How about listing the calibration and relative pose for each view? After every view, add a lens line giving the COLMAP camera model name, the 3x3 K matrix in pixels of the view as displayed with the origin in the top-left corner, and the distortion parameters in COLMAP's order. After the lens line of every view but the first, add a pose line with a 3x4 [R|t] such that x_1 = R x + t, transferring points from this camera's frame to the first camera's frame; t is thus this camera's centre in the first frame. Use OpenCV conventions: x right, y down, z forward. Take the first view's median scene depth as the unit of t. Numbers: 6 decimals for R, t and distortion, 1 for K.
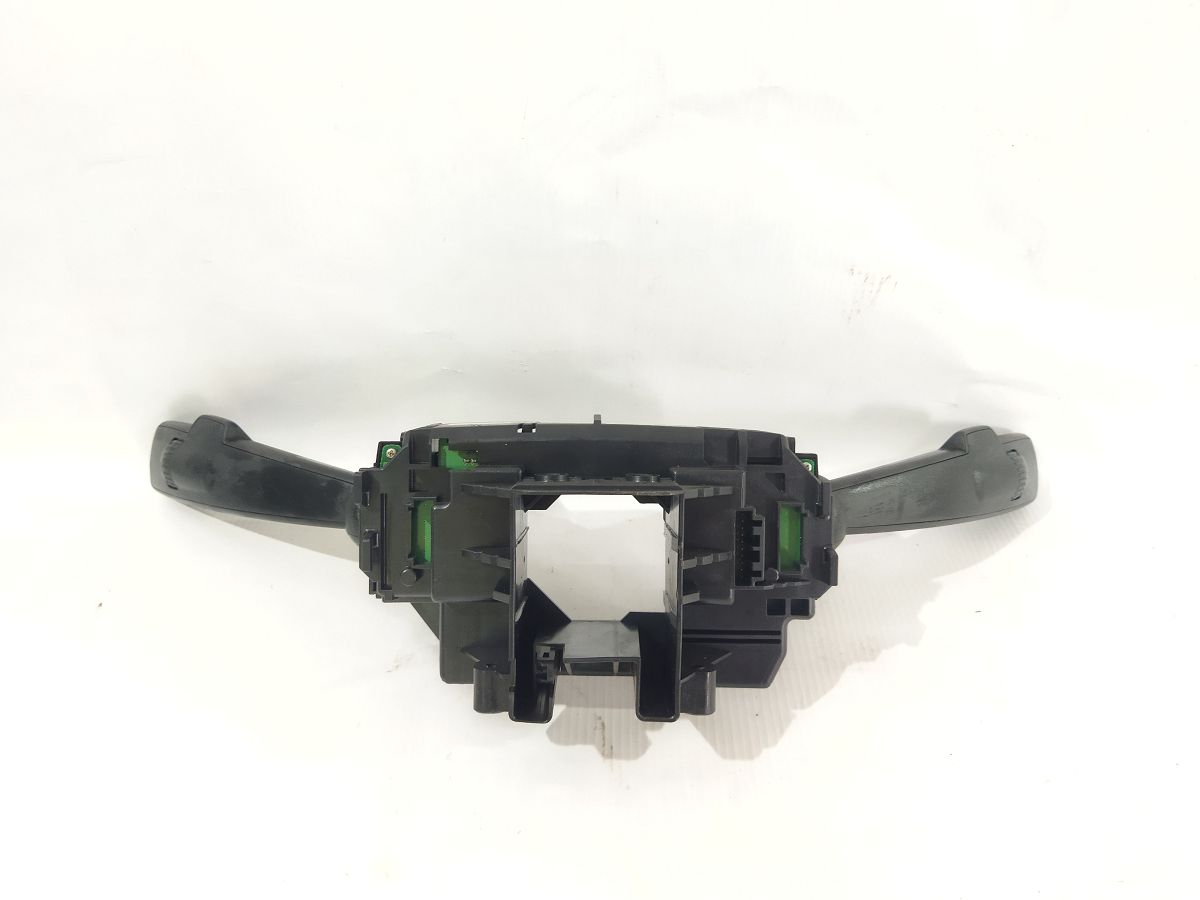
lens RADIAL K [[921.9, 0, 600.6], [0, 921.9, 458.4], [0, 0, 1]] dist [0.084185, -0.160710]
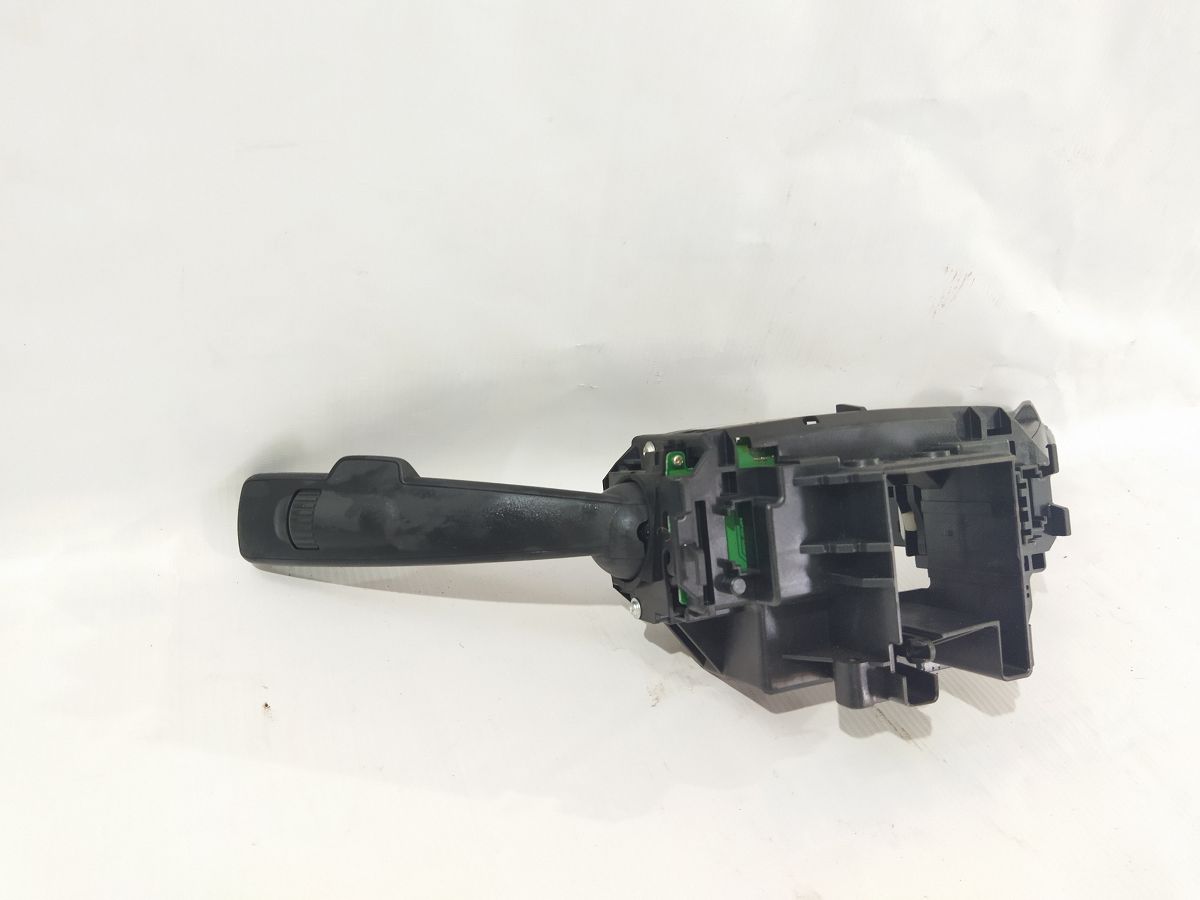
lens RADIAL K [[928.4, 0, 600.0], [0, 928.4, 450.0], [0, 0, 1]] dist [0.035442, -0.001847]
pose [[0.913664, -0.095195, 0.395165, -0.644956], [0.122781, 0.991411, -0.045053, 0.015693], [-0.387482, 0.089682, 0.917505, 0.165835]]
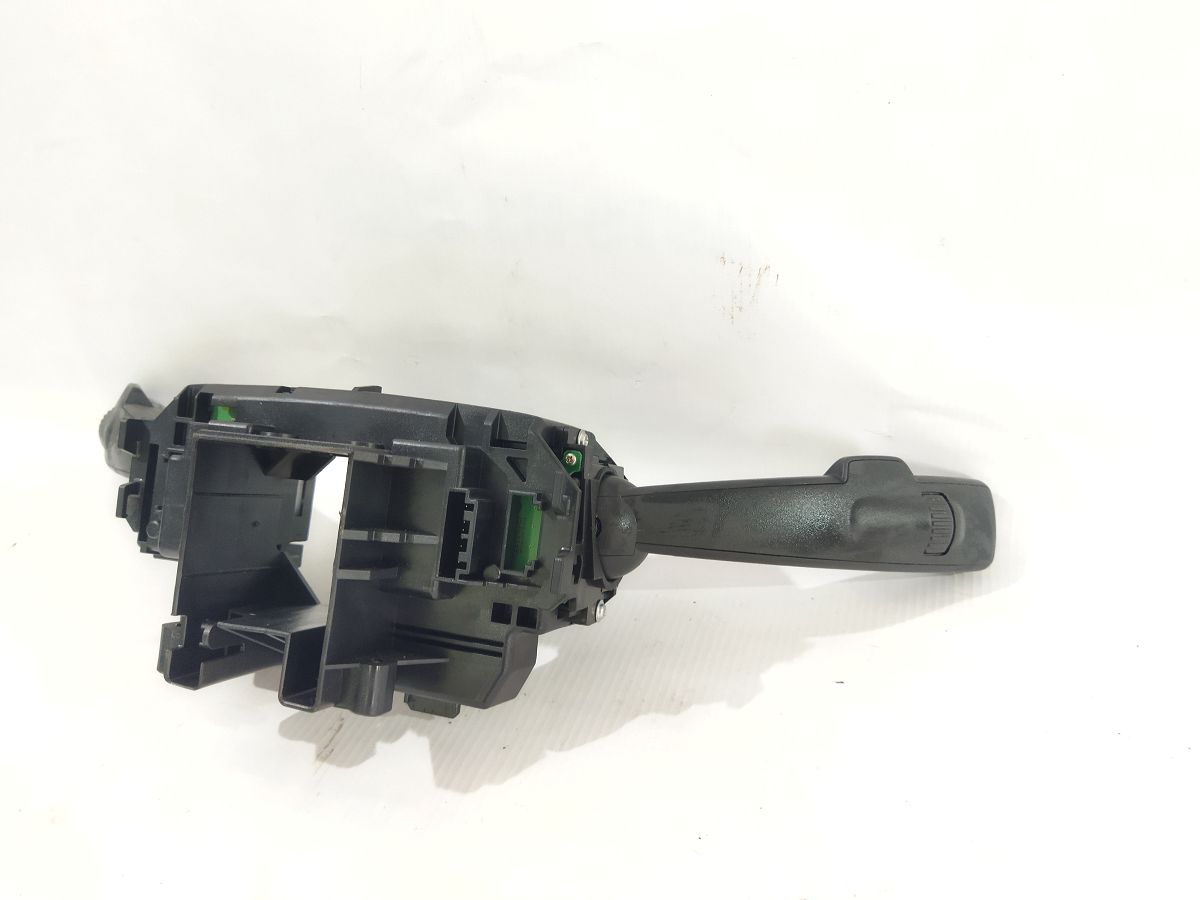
lens RADIAL K [[928.4, 0, 600.0], [0, 928.4, 450.0], [0, 0, 1]] dist [0.035442, -0.001847]
pose [[0.944816, 0.084811, -0.316432, 0.504538], [-0.119008, 0.988776, -0.090325, 0.073687], [0.305220, 0.122999, 0.944305, 0.187460]]
